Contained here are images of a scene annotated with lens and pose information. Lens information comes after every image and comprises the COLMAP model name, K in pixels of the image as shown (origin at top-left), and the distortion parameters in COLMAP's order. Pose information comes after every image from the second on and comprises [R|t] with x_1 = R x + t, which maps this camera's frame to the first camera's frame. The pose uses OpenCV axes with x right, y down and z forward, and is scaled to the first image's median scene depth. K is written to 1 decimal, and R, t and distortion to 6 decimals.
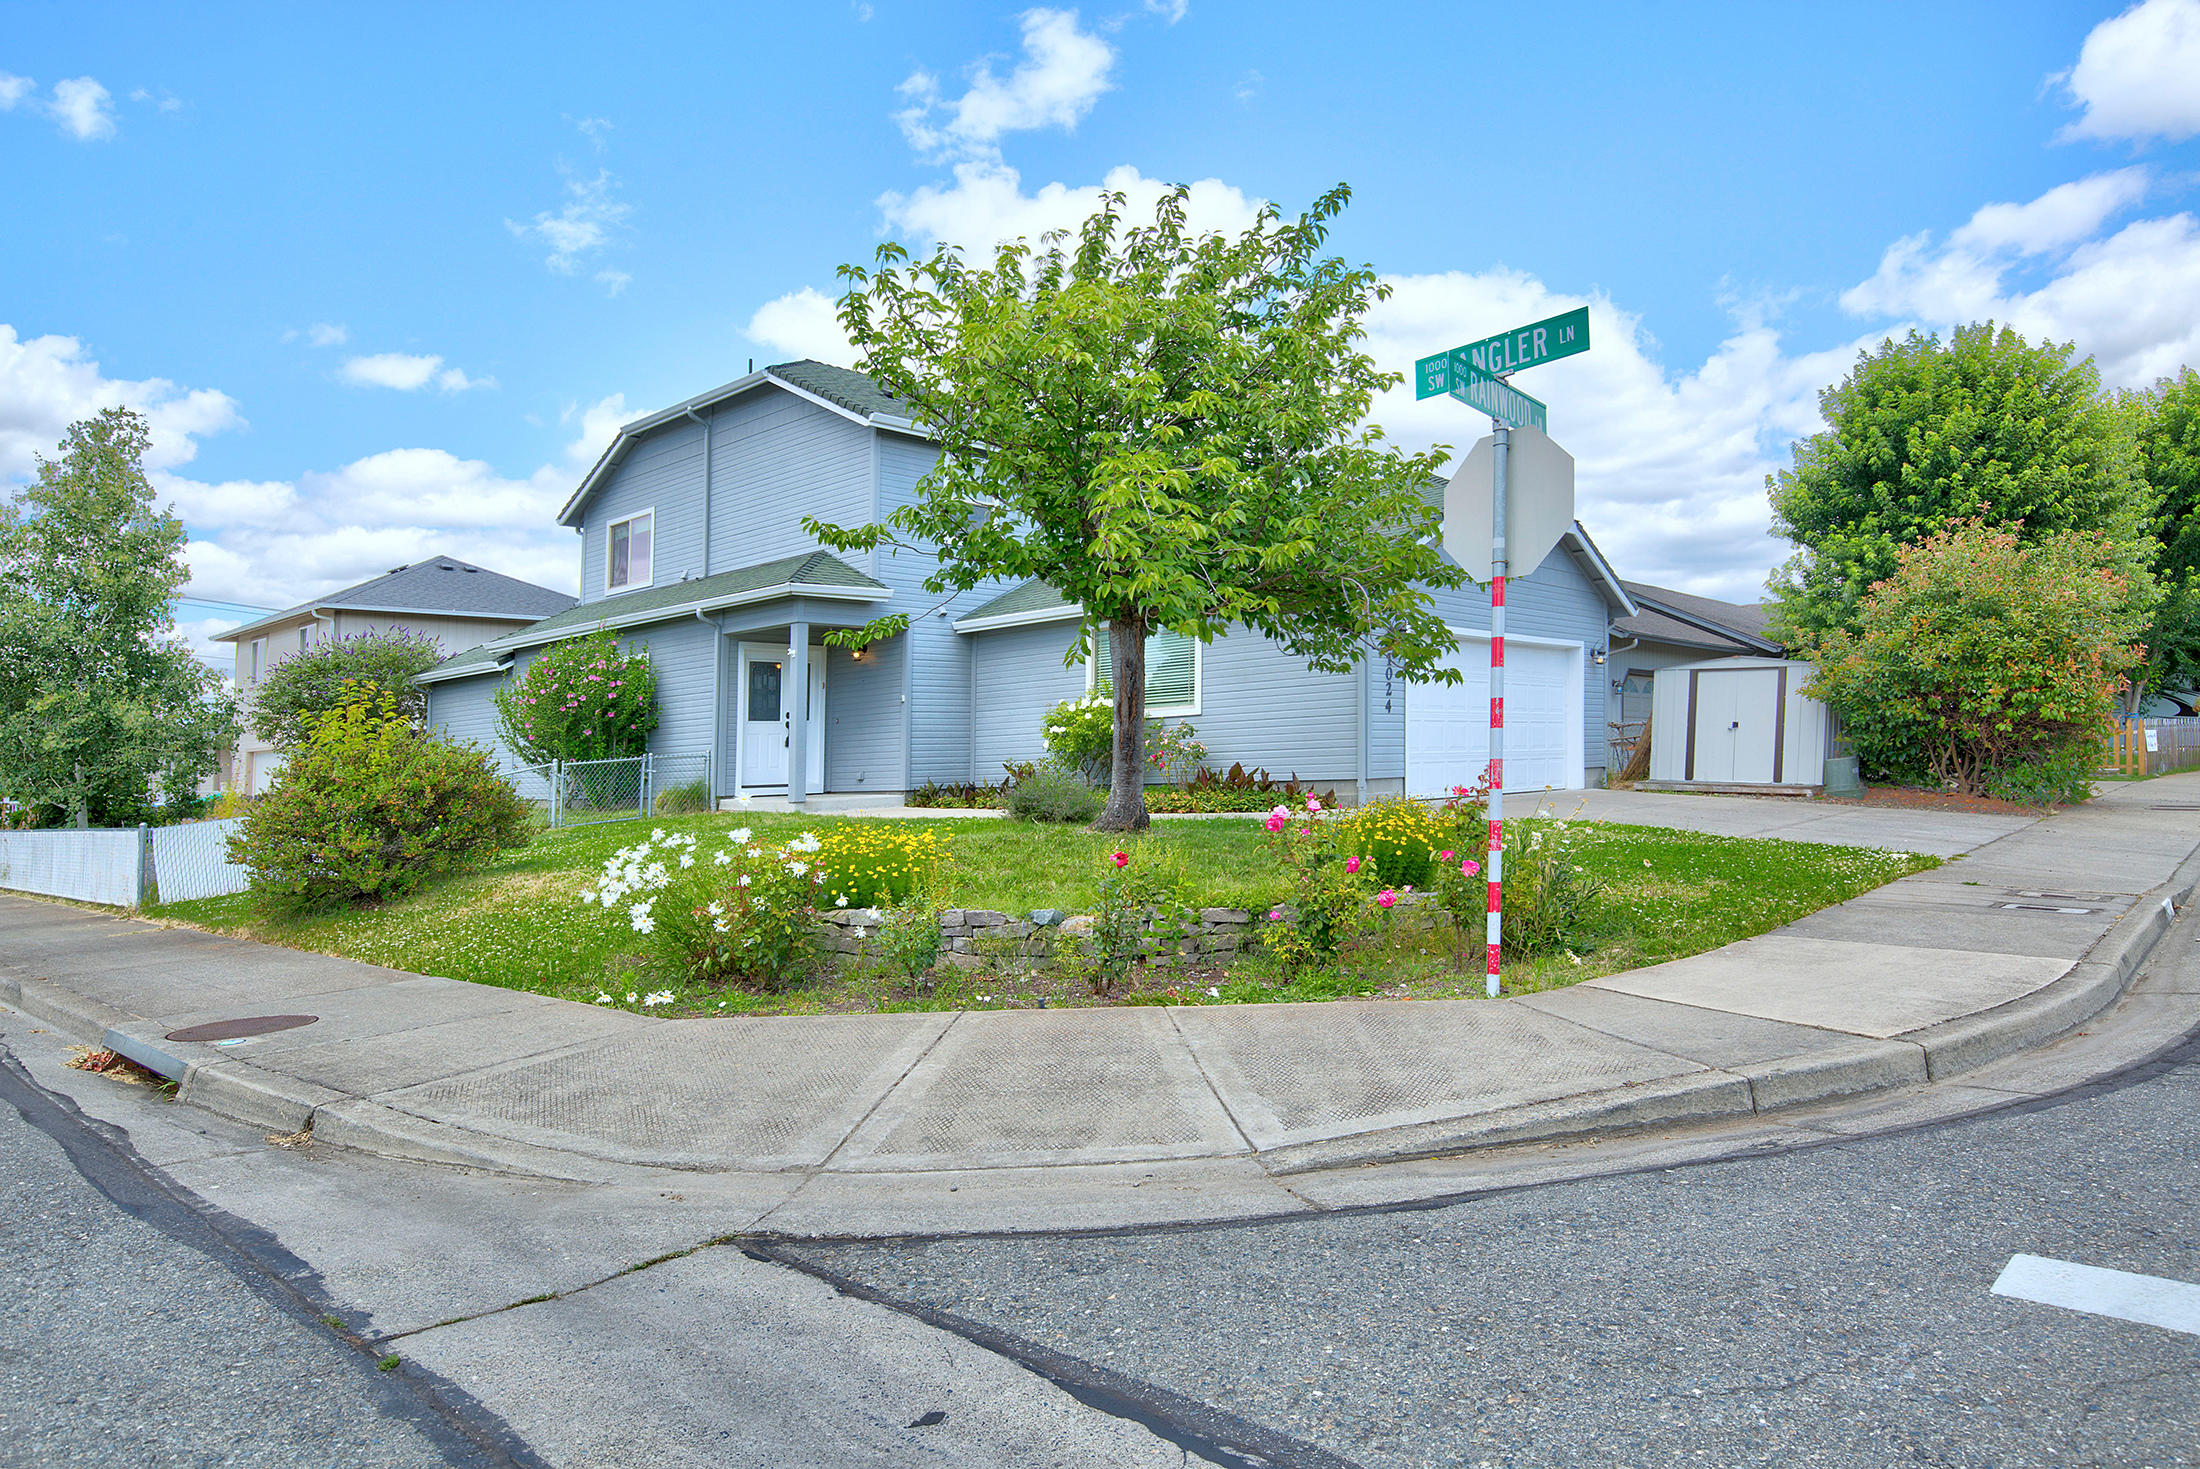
lens RADIAL K [[1319.3, 0, 990.9], [0, 1319.3, 738.0], [0, 0, 1]] dist [-0.032352, 0.024427]
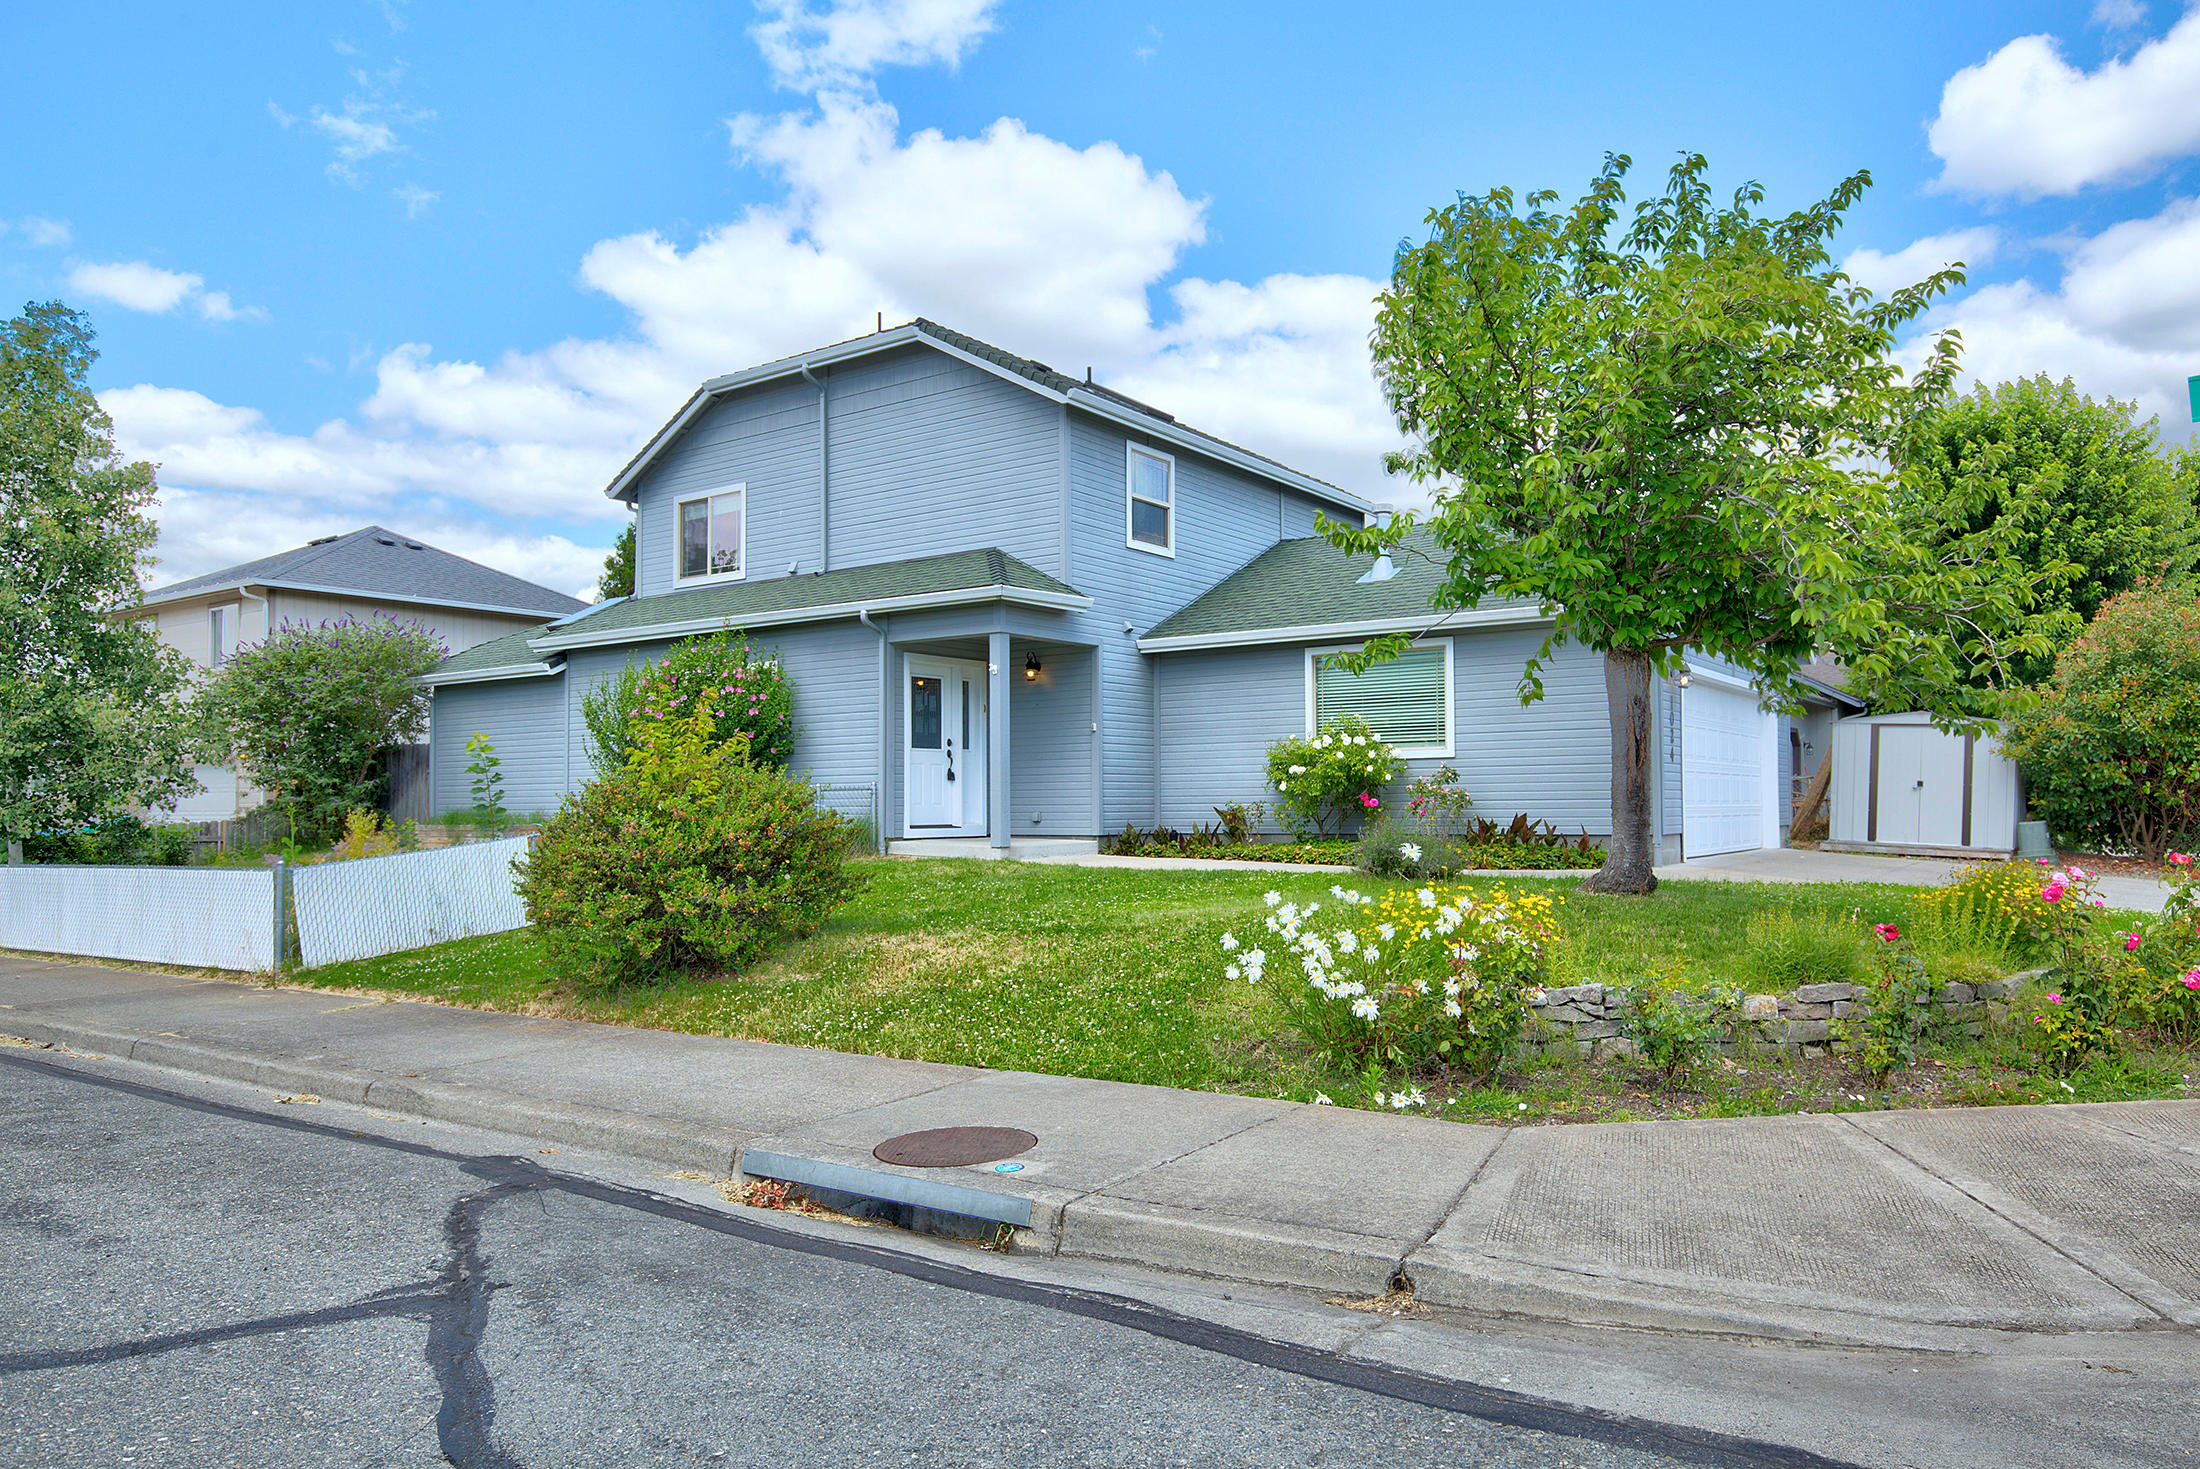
lens RADIAL K [[1488.2, 0, 1102.5], [0, 1488.2, 812.3], [0, 0, 1]] dist [-0.023119, 0.034211]
pose [[0.985229, 0.024038, 0.169549, -0.219149], [-0.028598, 0.999291, 0.024505, 0.001234], [-0.168840, -0.028992, 0.985217, 0.048058]]
